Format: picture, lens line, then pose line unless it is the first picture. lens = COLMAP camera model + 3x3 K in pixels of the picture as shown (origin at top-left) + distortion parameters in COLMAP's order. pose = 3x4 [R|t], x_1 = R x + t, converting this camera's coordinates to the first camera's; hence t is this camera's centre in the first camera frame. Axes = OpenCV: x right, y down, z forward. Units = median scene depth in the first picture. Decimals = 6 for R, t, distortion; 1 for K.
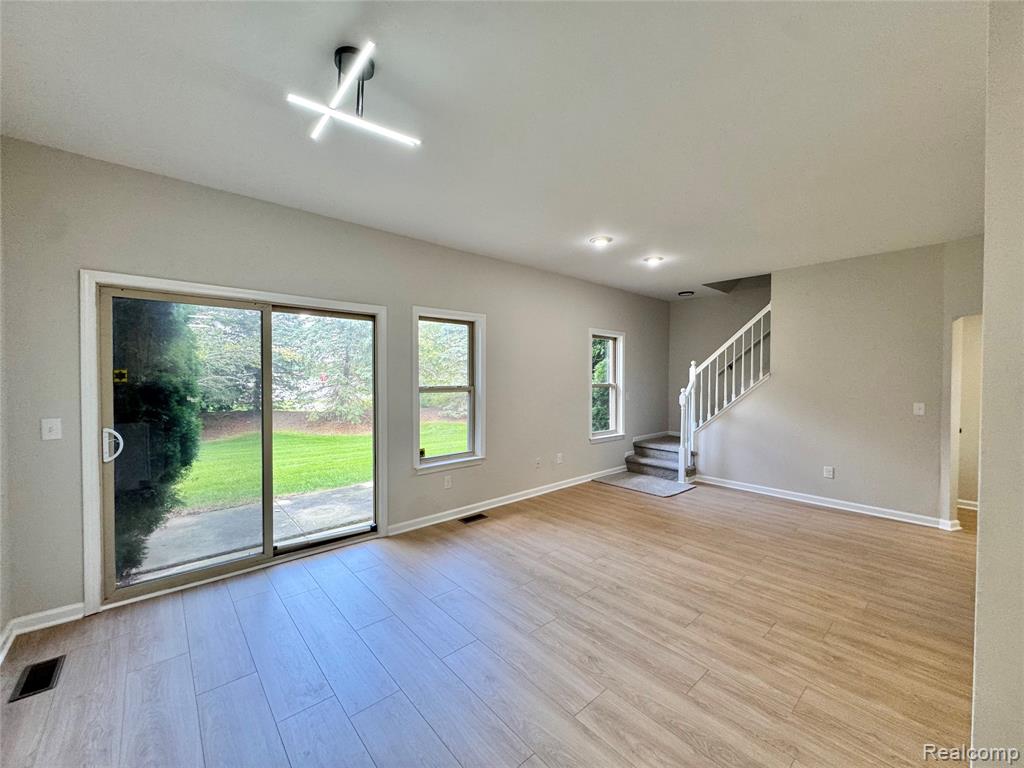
lens RADIAL K [[408.5, 0, 512.0], [0, 408.5, 384.0], [0, 0, 1]] dist [-0.000919, -0.000190]
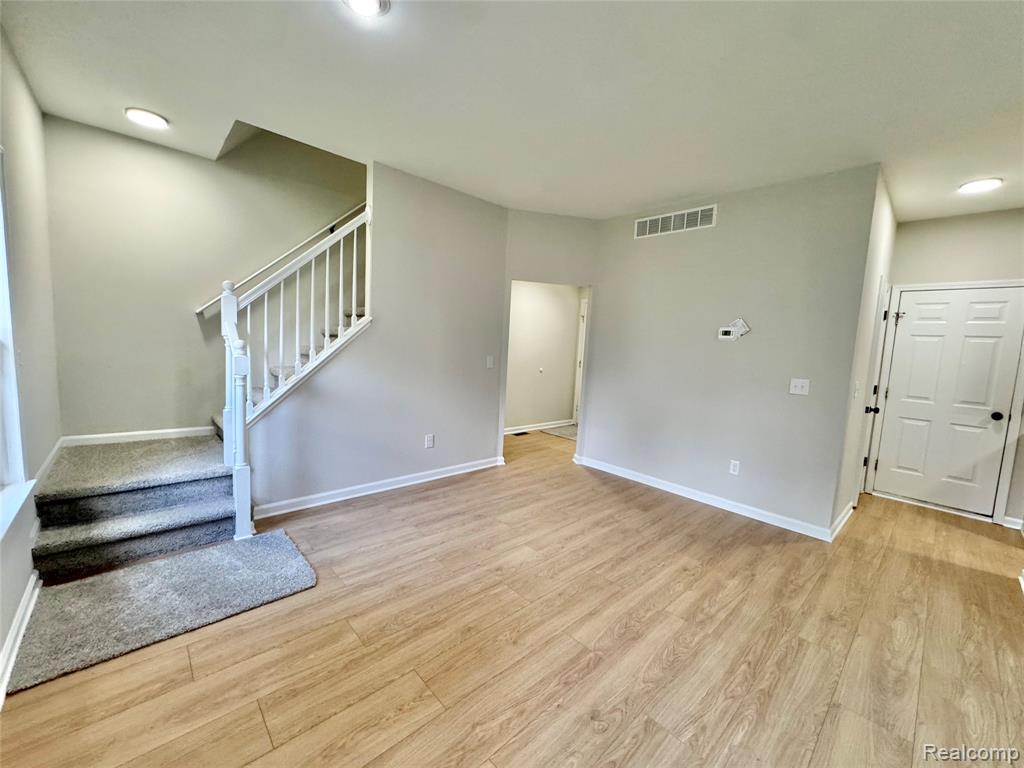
lens RADIAL K [[411.2, 0, 514.7], [0, 411.2, 381.0], [0, 0, 1]] dist [-0.001324, -0.000275]
pose [[-0.029994, -0.103728, 0.994153, -0.080759], [-0.030839, 0.994223, 0.102805, -0.001787], [-0.999074, -0.027575, -0.033019, 1.033607]]
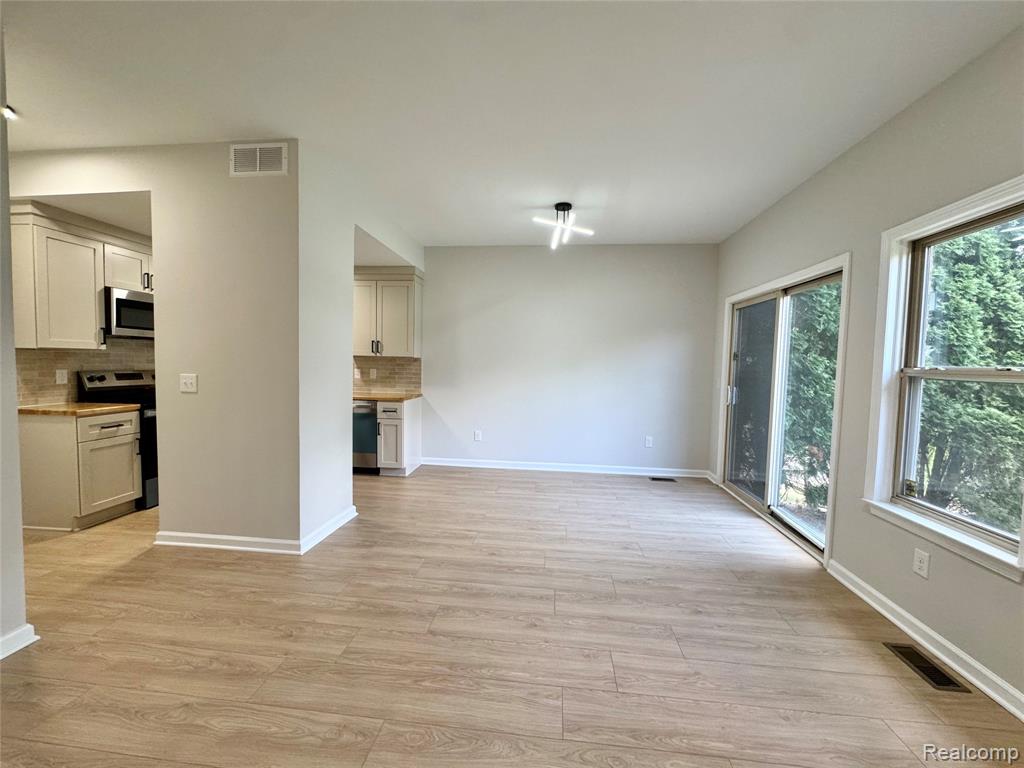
lens RADIAL K [[408.5, 0, 512.0], [0, 408.5, 384.0], [0, 0, 1]] dist [-0.000919, -0.000190]
pose [[-0.738322, 0.016403, -0.674249, 0.580037], [-0.038018, 0.997102, 0.065889, 0.014762], [0.673376, 0.074281, -0.735559, 1.105546]]
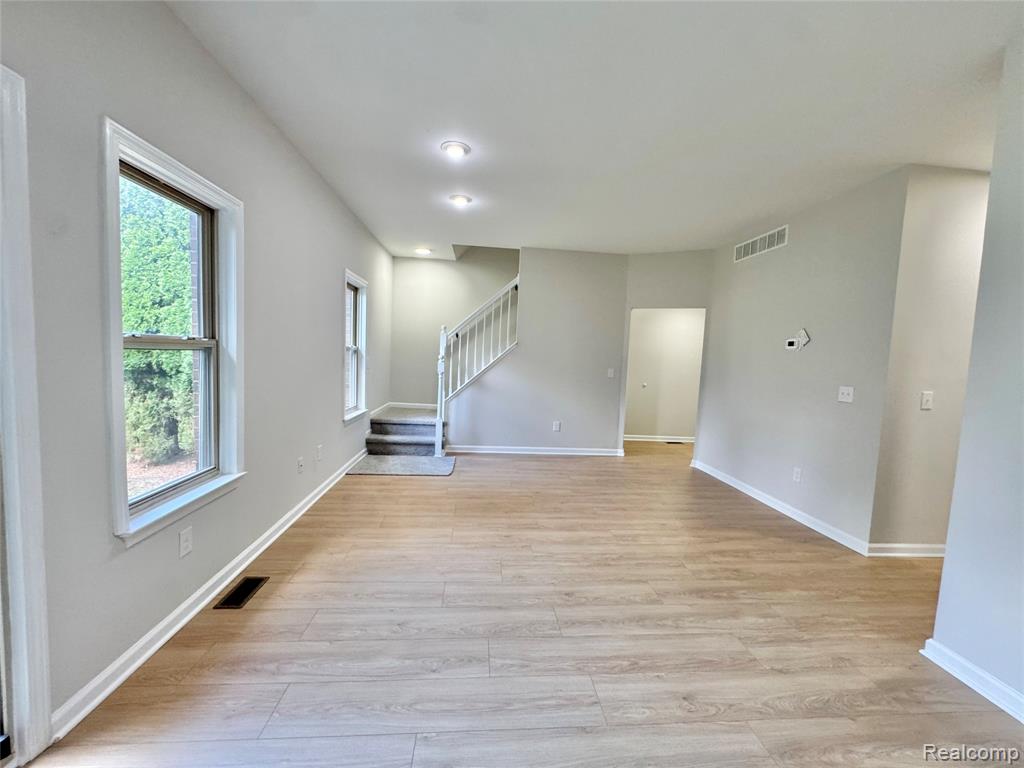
lens RADIAL K [[411.2, 0, 514.7], [0, 411.2, 381.0], [0, 0, 1]] dist [-0.001324, -0.000275]
pose [[0.593063, -0.027920, 0.804672, -0.335572], [-0.024826, 0.998289, 0.052935, 0.024371], [-0.804774, -0.051371, 0.591355, 0.465680]]
